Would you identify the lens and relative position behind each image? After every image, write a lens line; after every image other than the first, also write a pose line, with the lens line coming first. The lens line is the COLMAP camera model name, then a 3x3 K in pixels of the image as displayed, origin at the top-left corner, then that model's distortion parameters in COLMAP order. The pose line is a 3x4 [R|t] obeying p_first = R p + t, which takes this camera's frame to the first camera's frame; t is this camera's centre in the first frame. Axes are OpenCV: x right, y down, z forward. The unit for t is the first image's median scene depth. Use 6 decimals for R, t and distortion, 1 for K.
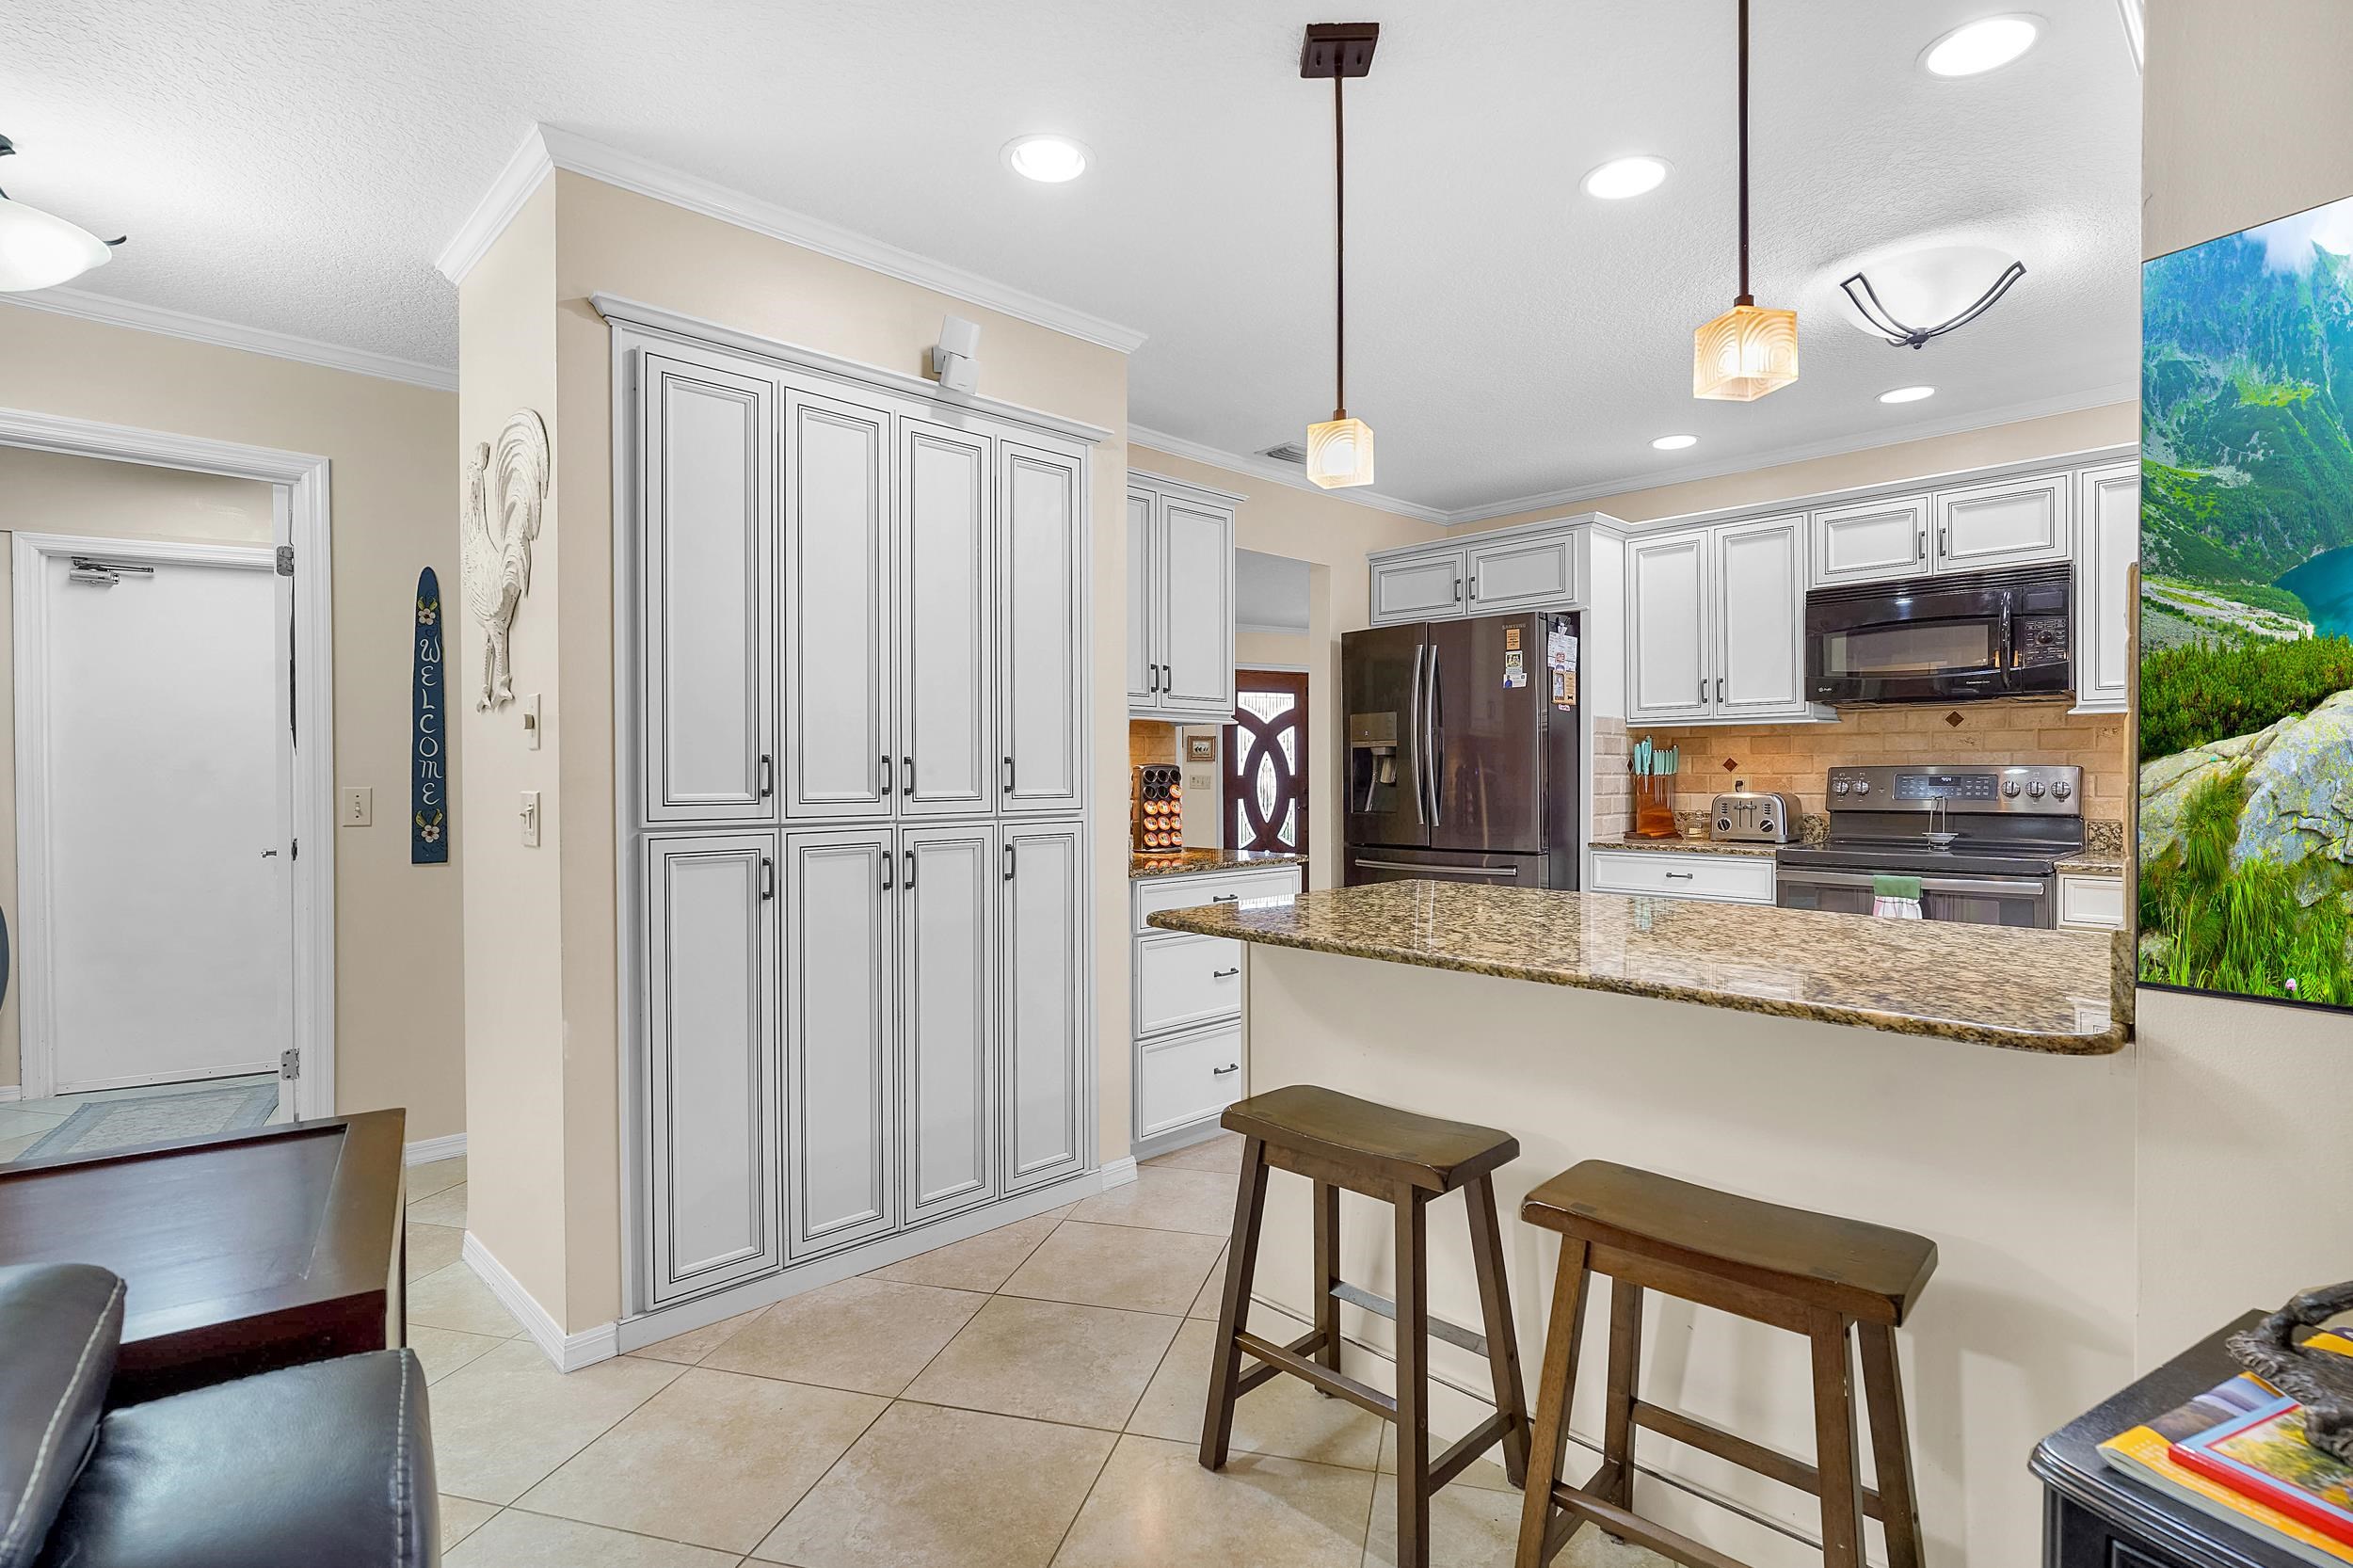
lens RADIAL K [[1141.2, 0, 1176.5], [0, 1141.2, 784.0], [0, 0, 1]] dist [-0.000353, -0.000110]
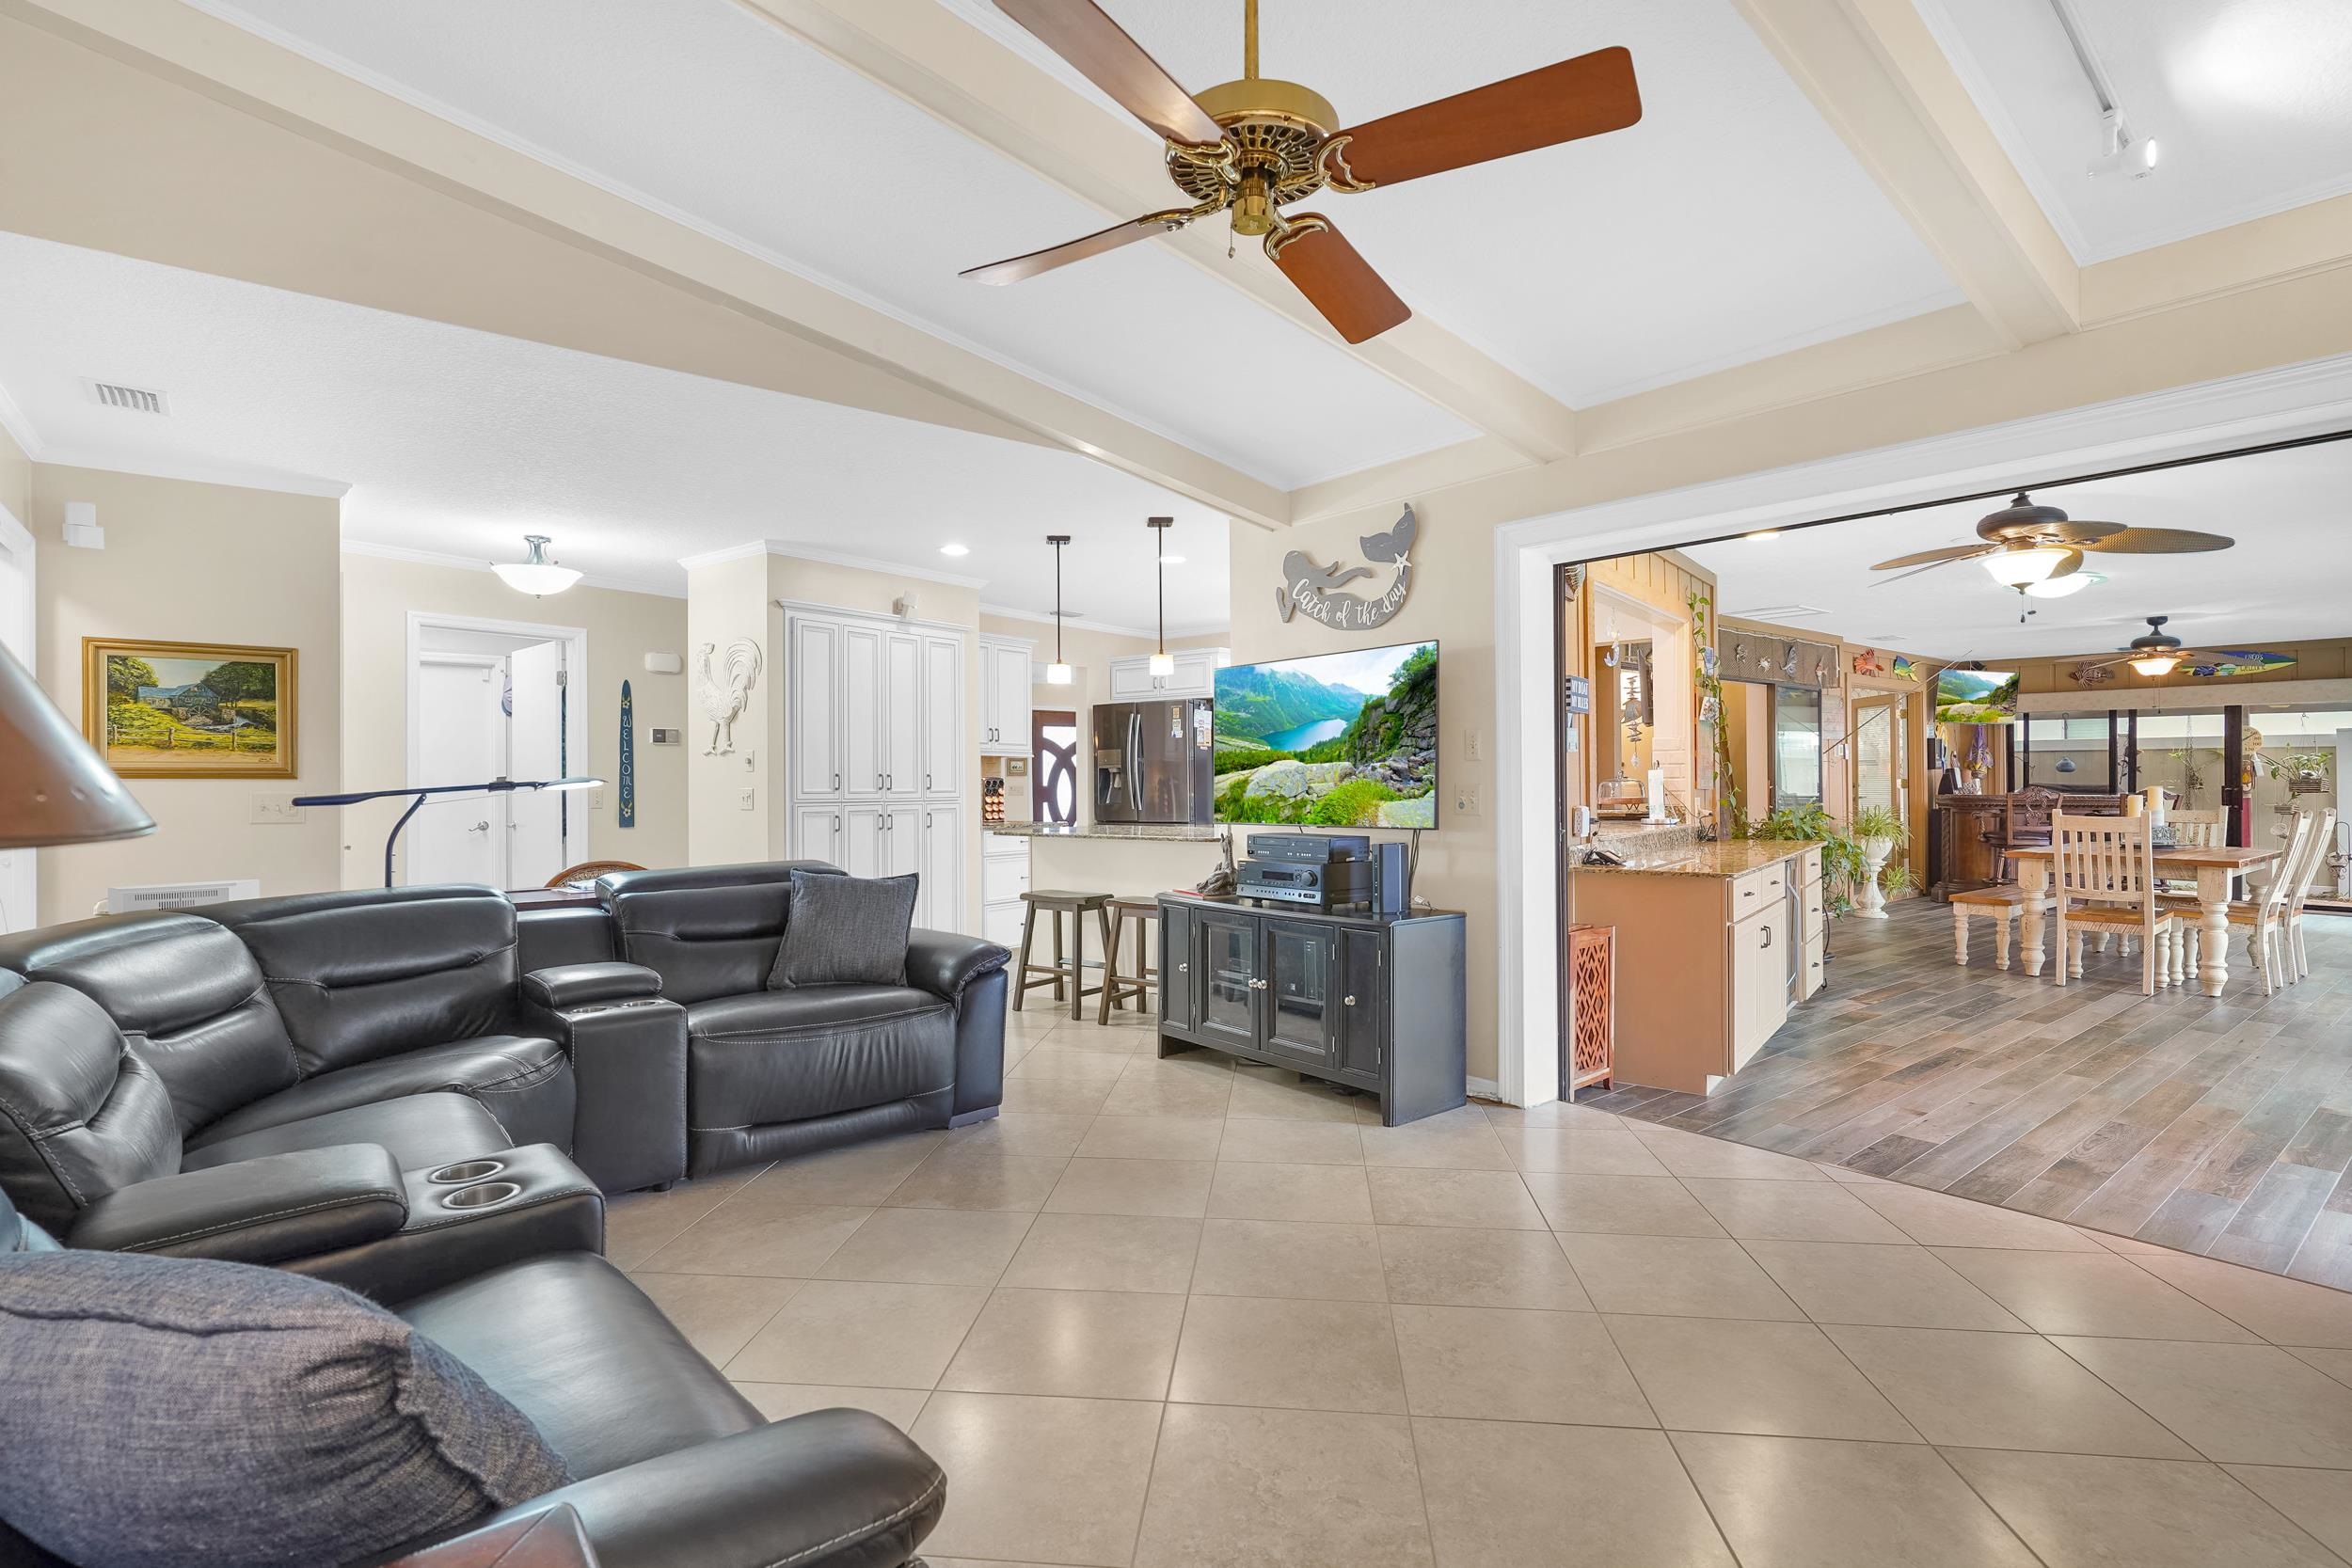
lens RADIAL K [[1140.6, 0, 1176.0], [0, 1140.6, 784.0], [0, 0, 1]] dist [-0.000353, -0.000110]
pose [[0.987623, -0.002212, 0.156832, -0.013312], [0.004181, 0.999917, -0.012223, 0.020669], [-0.156792, 0.012727, 0.987550, -1.055875]]
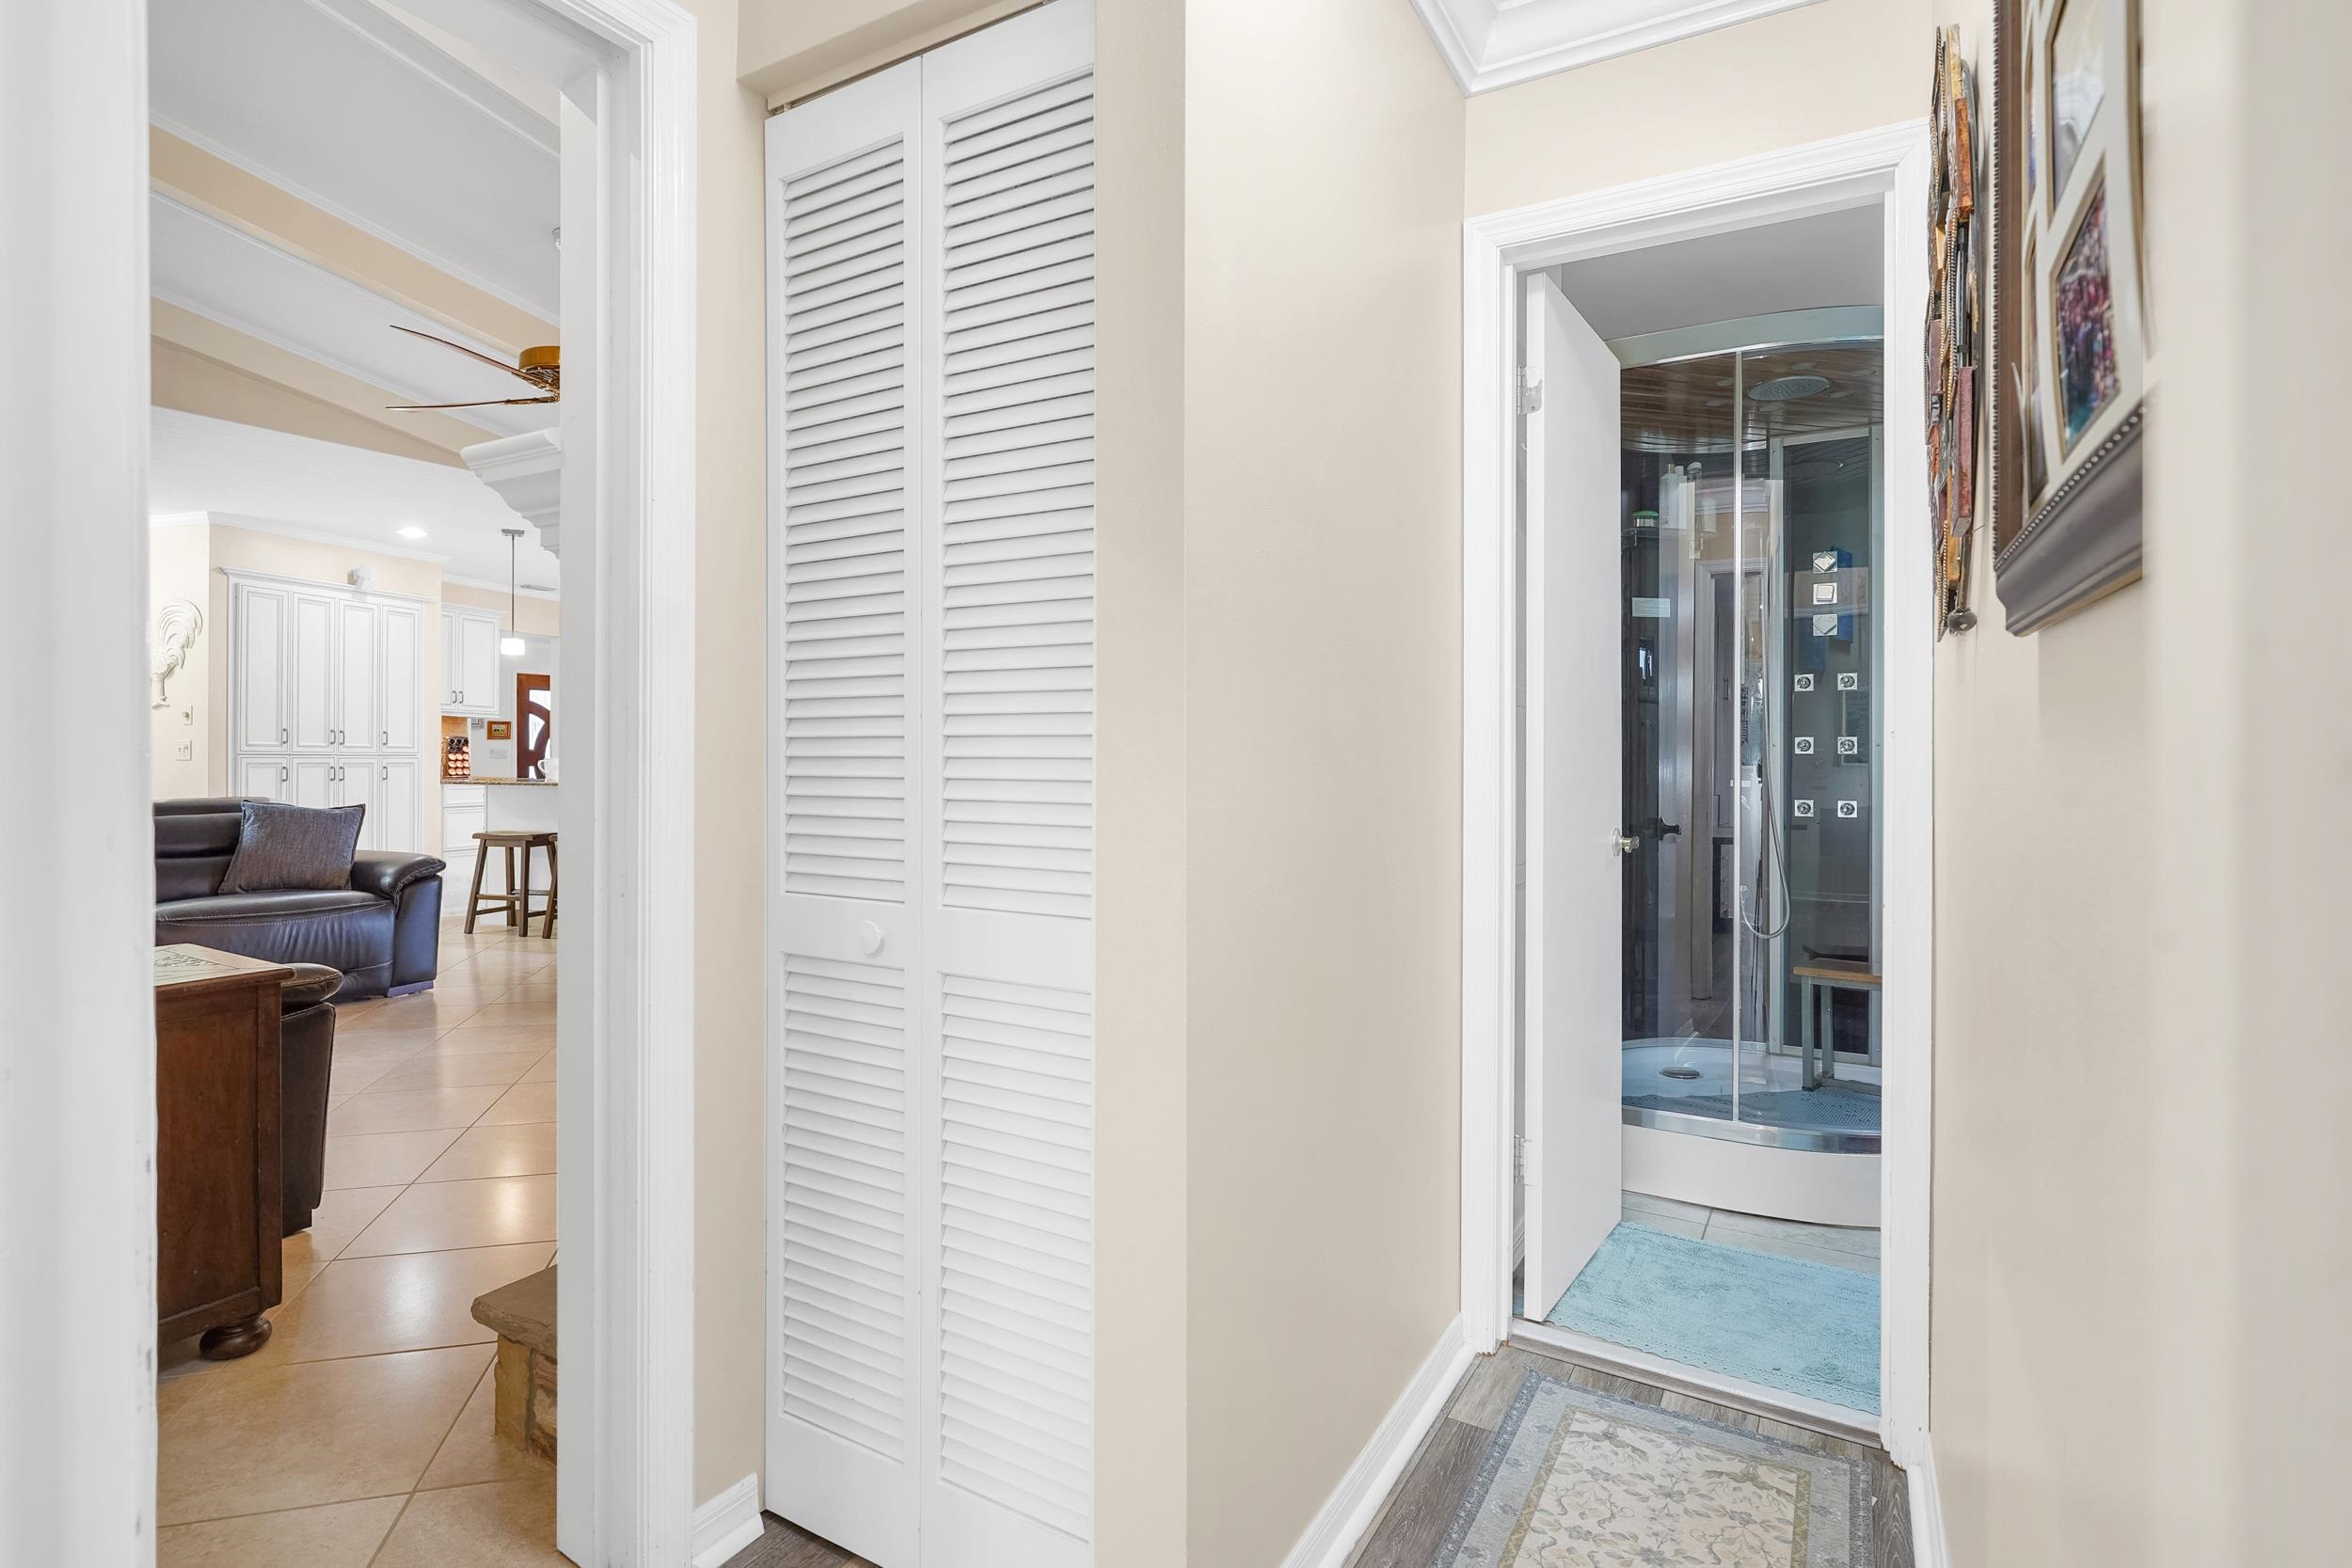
lens RADIAL K [[1174.4, 0, 1172.2], [0, 1174.4, 766.0], [0, 0, 1]] dist [-0.000427, 0.000038]
pose [[0.868058, 0.005796, 0.496429, 0.058821], [-0.002861, 0.999974, -0.006673, 0.051811], [-0.496454, 0.004372, 0.868052, -1.666184]]
